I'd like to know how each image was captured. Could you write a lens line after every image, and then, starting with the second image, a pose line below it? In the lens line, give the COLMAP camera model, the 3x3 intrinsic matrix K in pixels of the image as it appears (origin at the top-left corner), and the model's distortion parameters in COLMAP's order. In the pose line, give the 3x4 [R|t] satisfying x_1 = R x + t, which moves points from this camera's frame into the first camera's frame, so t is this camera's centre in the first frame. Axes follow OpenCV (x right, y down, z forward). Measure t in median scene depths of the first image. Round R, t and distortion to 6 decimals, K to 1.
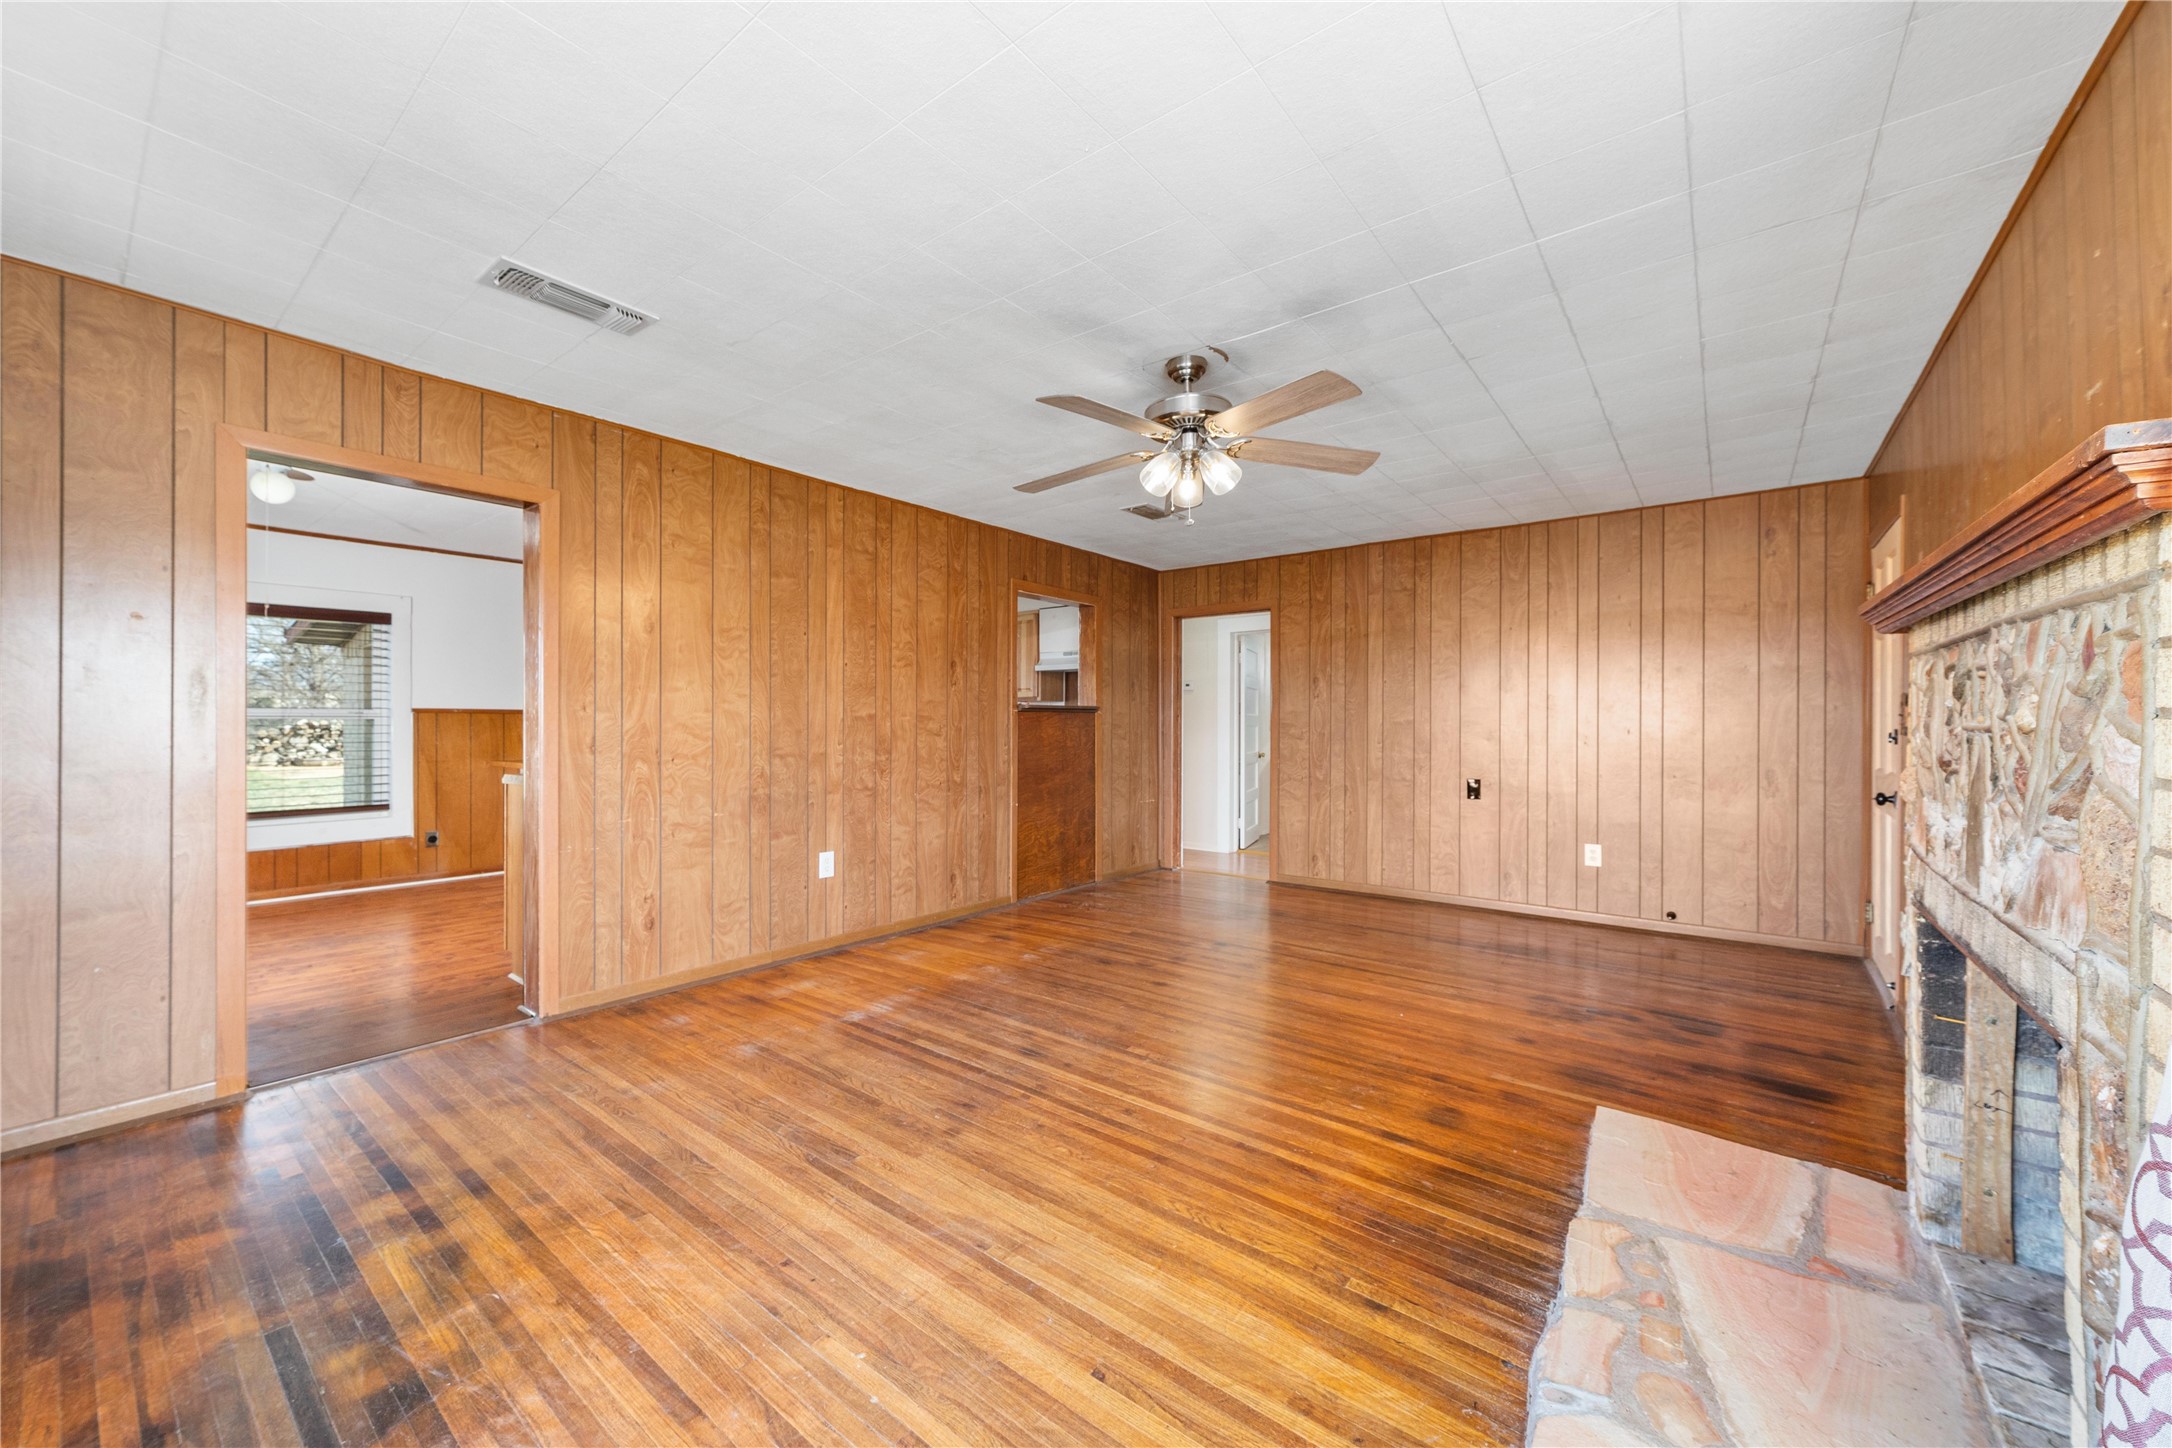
lens RADIAL K [[820.1, 0, 1081.0], [0, 820.1, 725.6], [0, 0, 1]] dist [-0.002568, 0.002701]
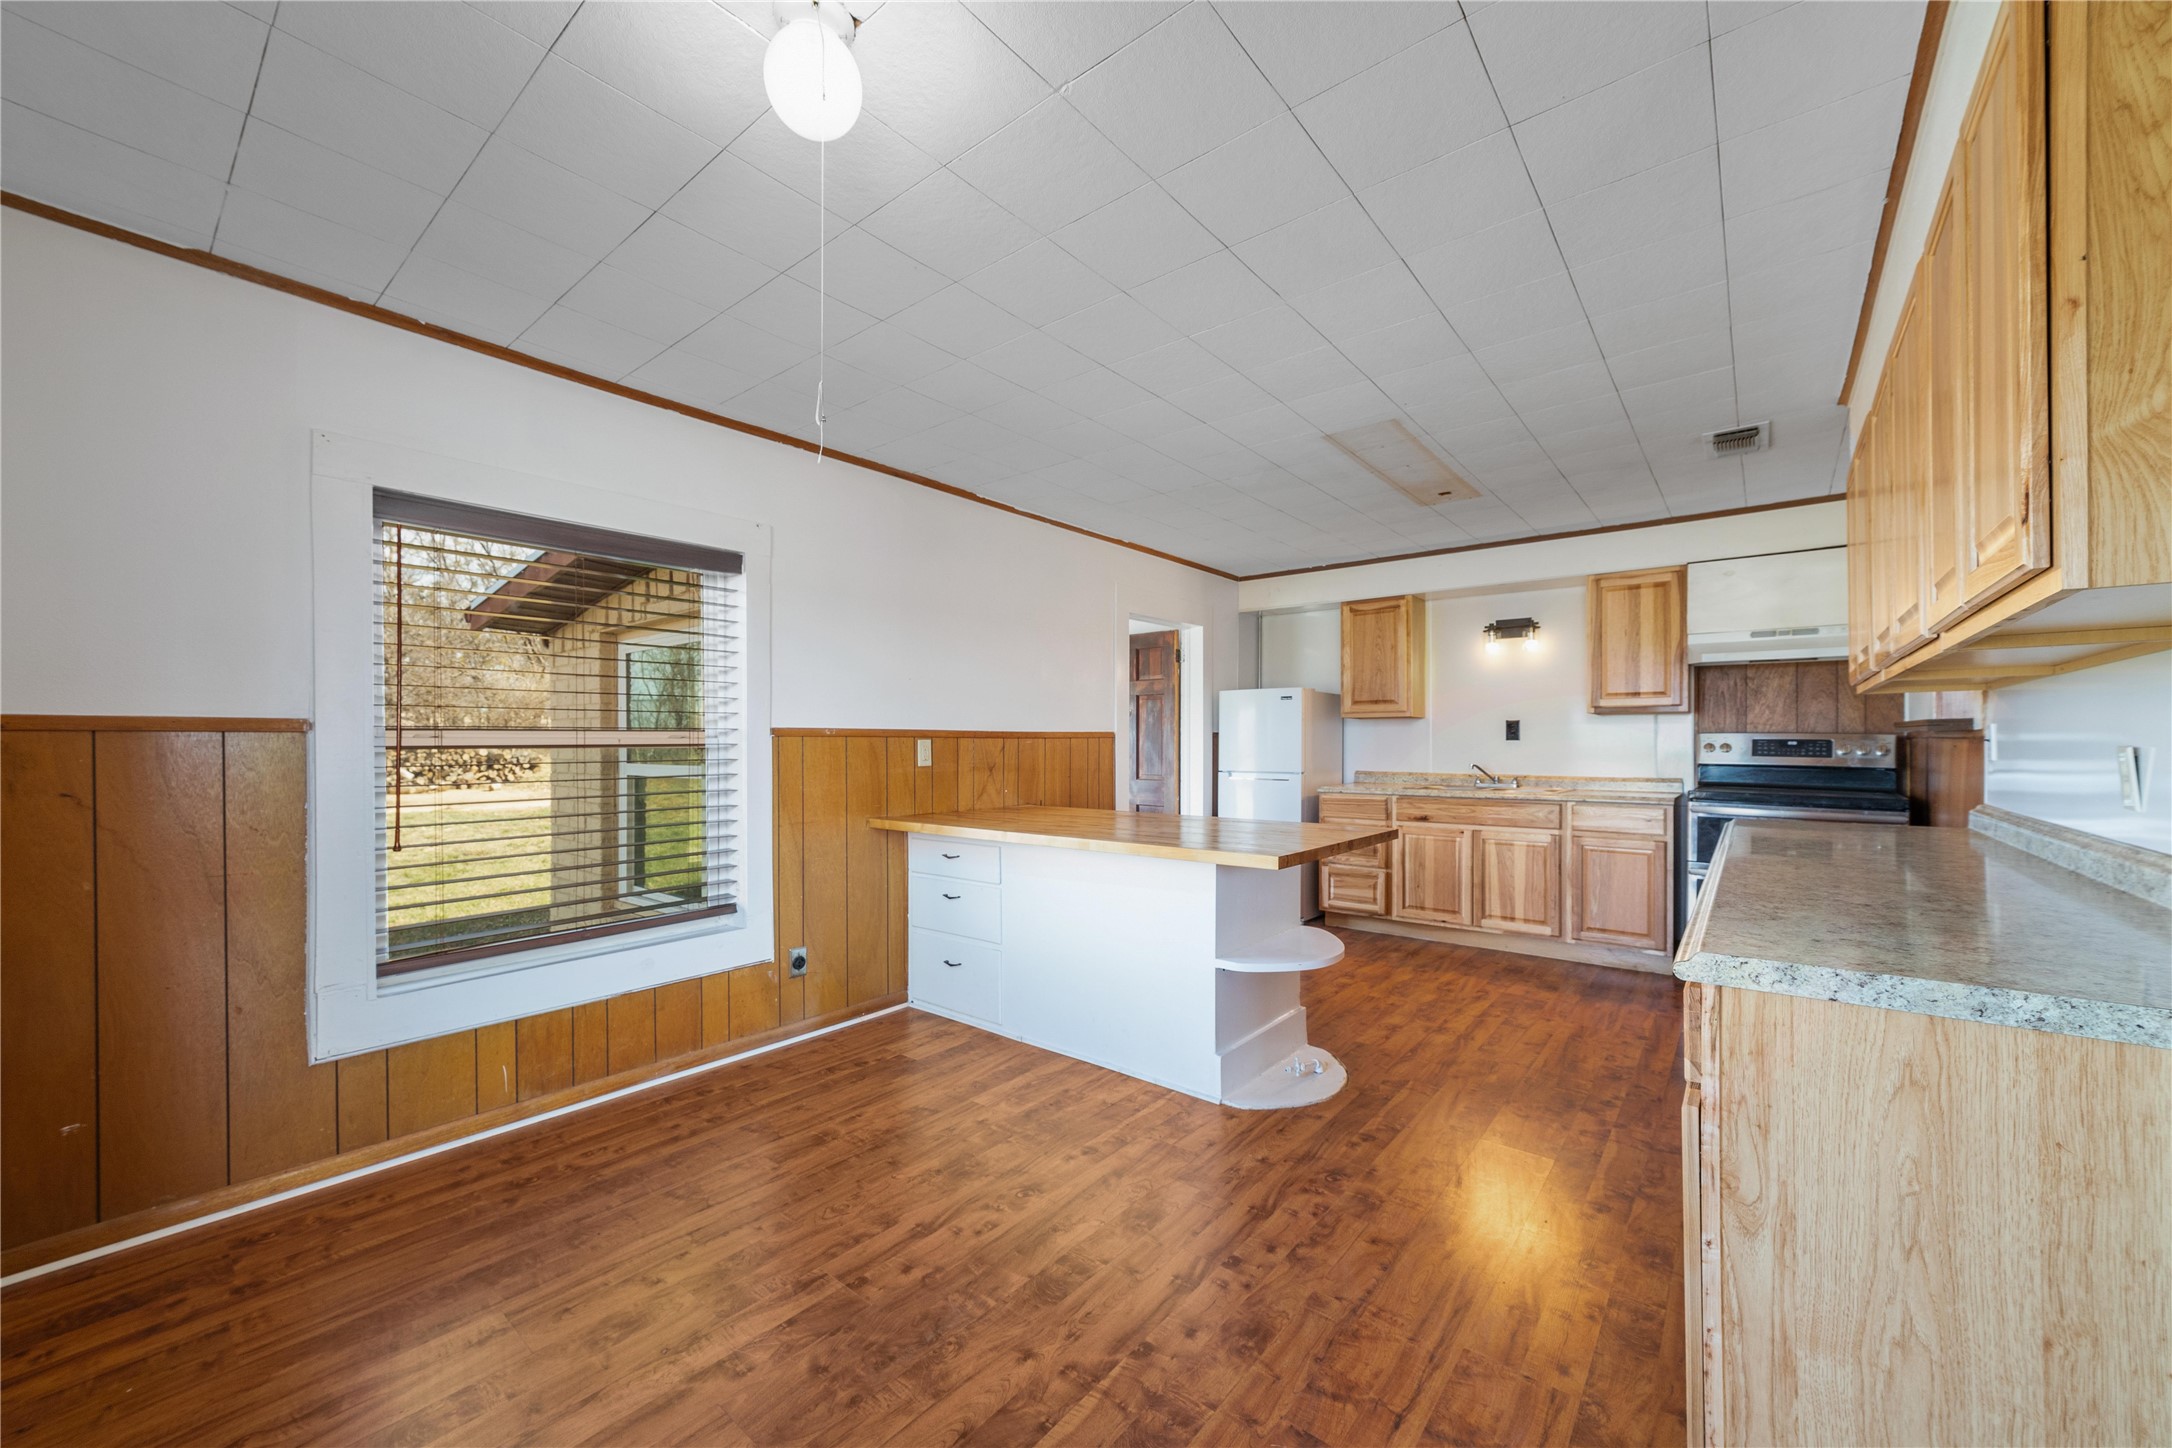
lens RADIAL K [[820.1, 0, 1088.9], [0, 820.1, 735.5], [0, 0, 1]] dist [-0.002568, 0.002701]
pose [[0.999924, -0.001925, -0.012189, -1.142553], [0.001853, 0.999981, -0.005920, -0.022731], [0.012200, 0.005897, 0.999908, 0.864664]]
